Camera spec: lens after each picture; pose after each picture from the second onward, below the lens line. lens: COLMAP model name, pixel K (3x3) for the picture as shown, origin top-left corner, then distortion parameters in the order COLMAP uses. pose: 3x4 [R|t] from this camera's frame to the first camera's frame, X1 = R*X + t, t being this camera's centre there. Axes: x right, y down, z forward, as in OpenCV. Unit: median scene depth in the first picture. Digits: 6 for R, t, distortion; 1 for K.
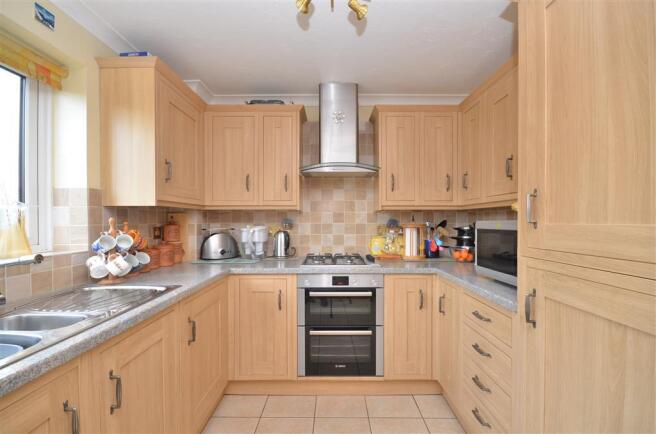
lens RADIAL K [[281.3, 0, 328.8], [0, 281.3, 224.8], [0, 0, 1]] dist [-0.000257, -0.000090]
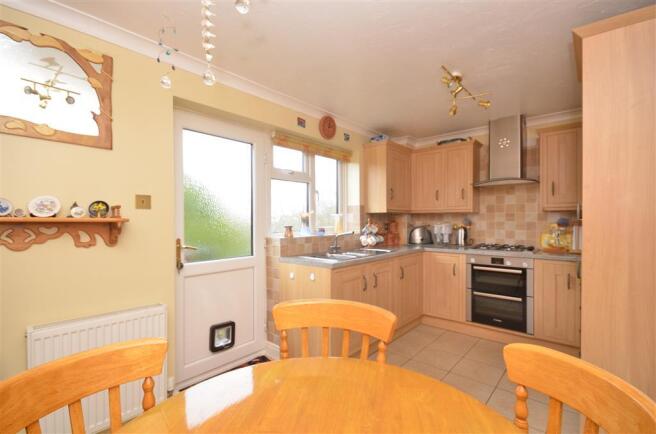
lens RADIAL K [[302.3, 0, 328.0], [0, 302.3, 217.0], [0, 0, 1]] dist [-0.000150, -0.000010]
pose [[0.752924, -0.007311, -0.658067, 0.403818], [-0.007626, 0.999774, -0.019833, 0.009349], [0.658063, 0.019951, 0.752698, -0.739417]]
